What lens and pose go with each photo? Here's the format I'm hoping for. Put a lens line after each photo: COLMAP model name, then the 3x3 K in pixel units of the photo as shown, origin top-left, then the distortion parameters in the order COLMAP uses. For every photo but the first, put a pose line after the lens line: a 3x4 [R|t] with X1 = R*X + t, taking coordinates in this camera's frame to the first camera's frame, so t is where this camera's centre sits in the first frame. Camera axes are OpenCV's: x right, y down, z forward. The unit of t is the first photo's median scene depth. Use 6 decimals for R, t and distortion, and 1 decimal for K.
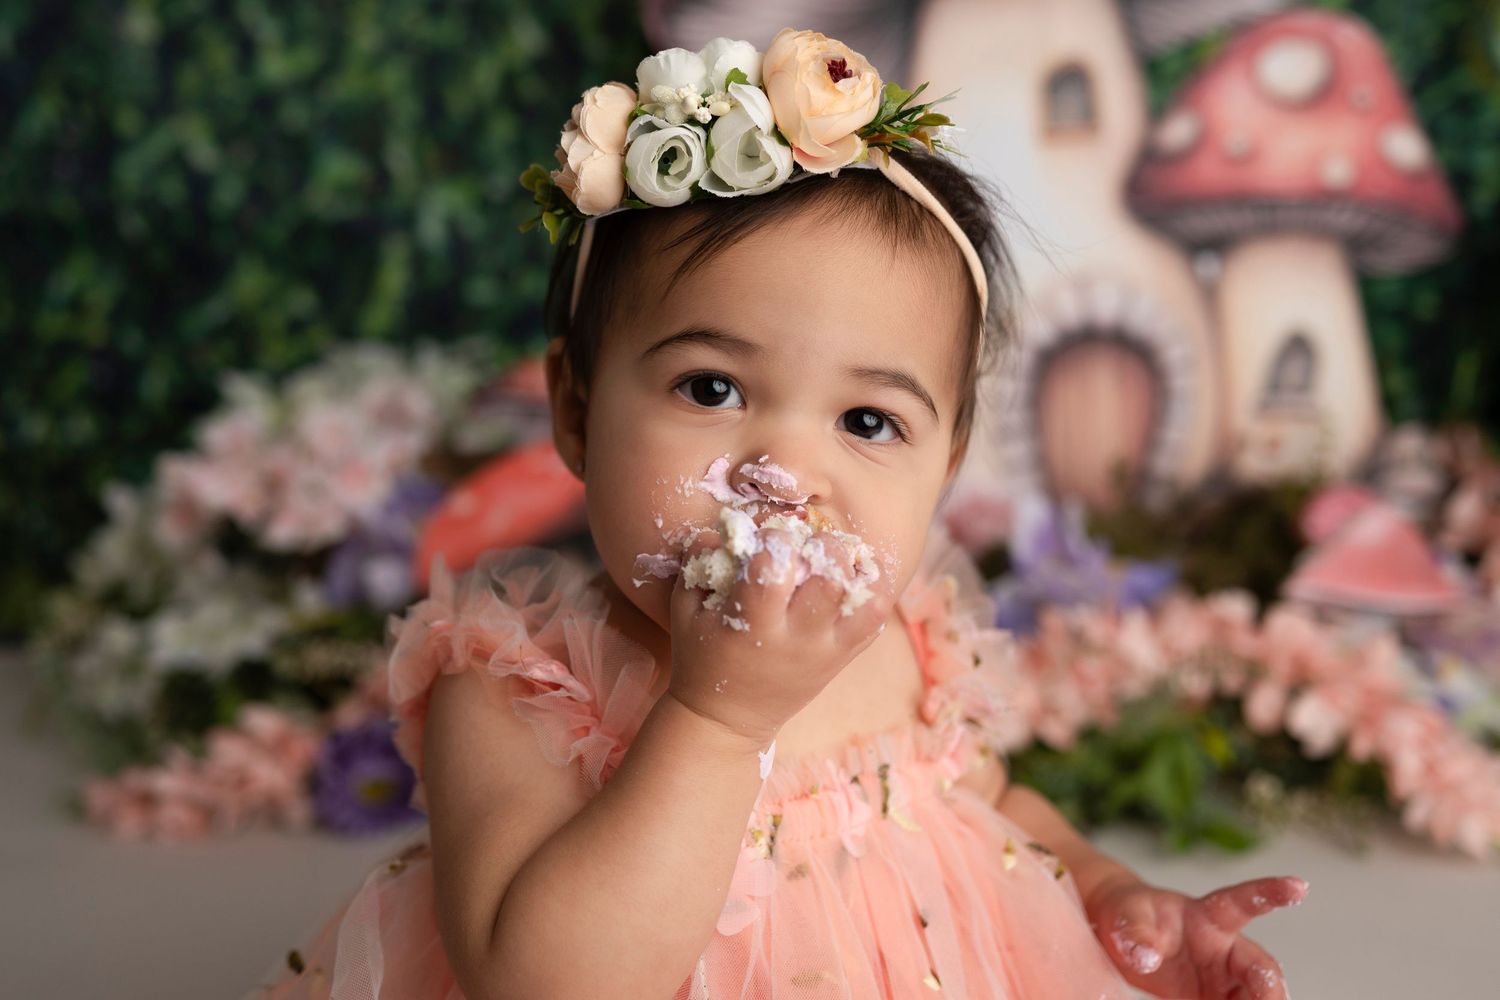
lens RADIAL K [[1755.6, 0, 673.1], [0, 1755.6, 436.7], [0, 0, 1]] dist [-0.003389, 0.000000]
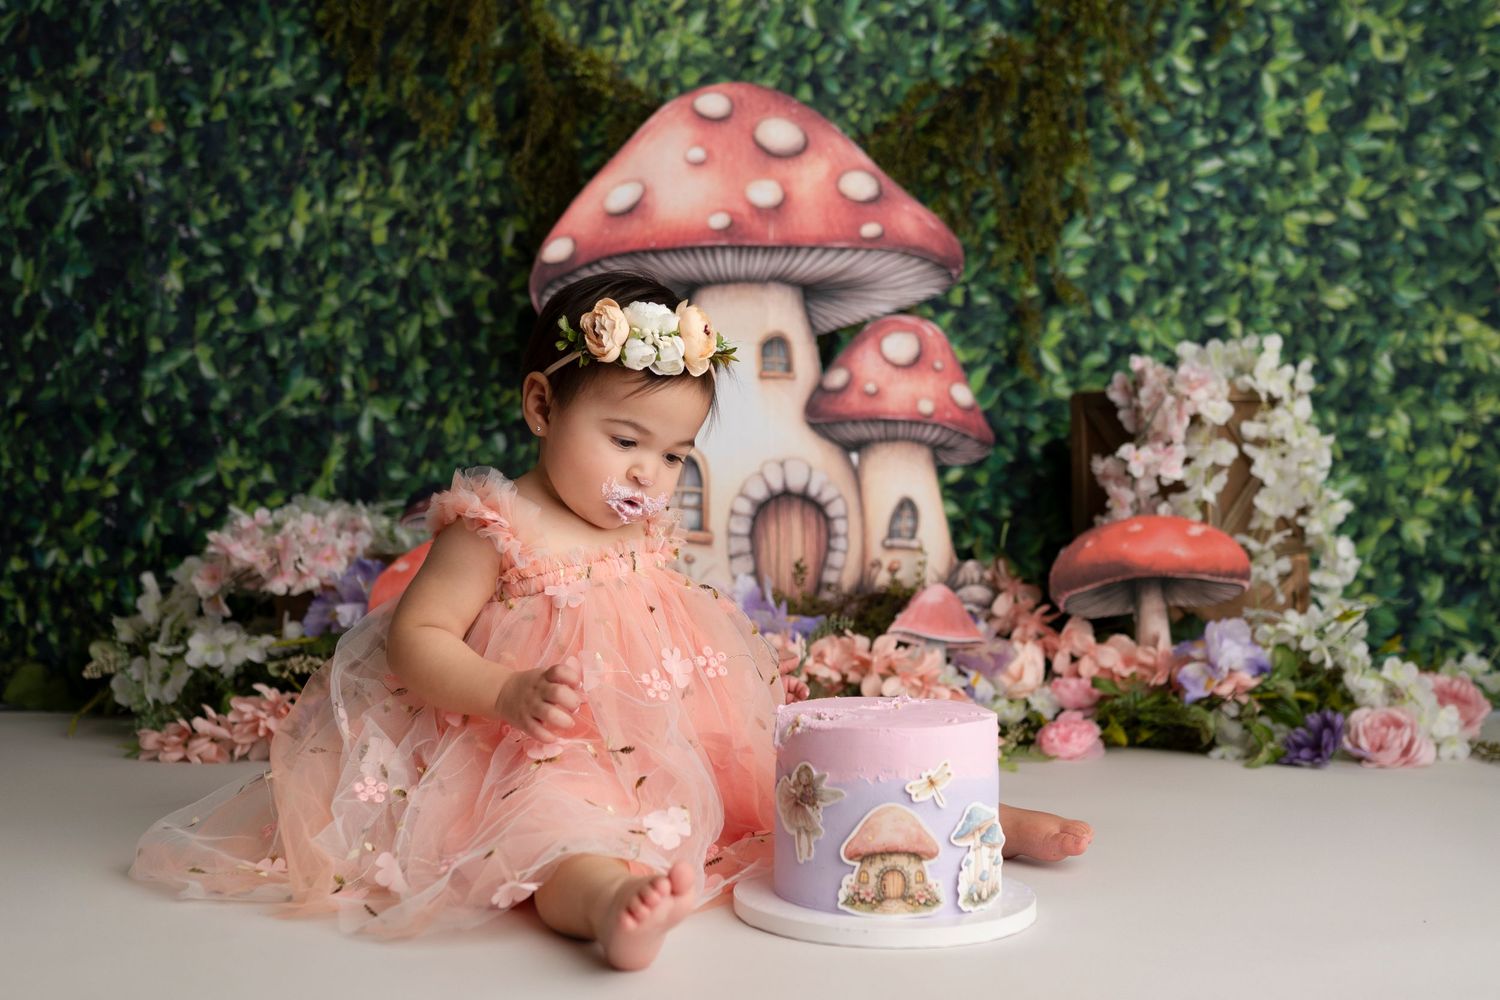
lens RADIAL K [[1849.6, 0, 793.9], [0, 1849.6, 455.5], [0, 0, 1]] dist [-0.001936, 0.000000]
pose [[0.981867, 0.062545, 0.178955, -0.073358], [-0.024781, 0.978252, -0.205932, 0.268643], [-0.187943, 0.197763, 0.962064, -0.706718]]
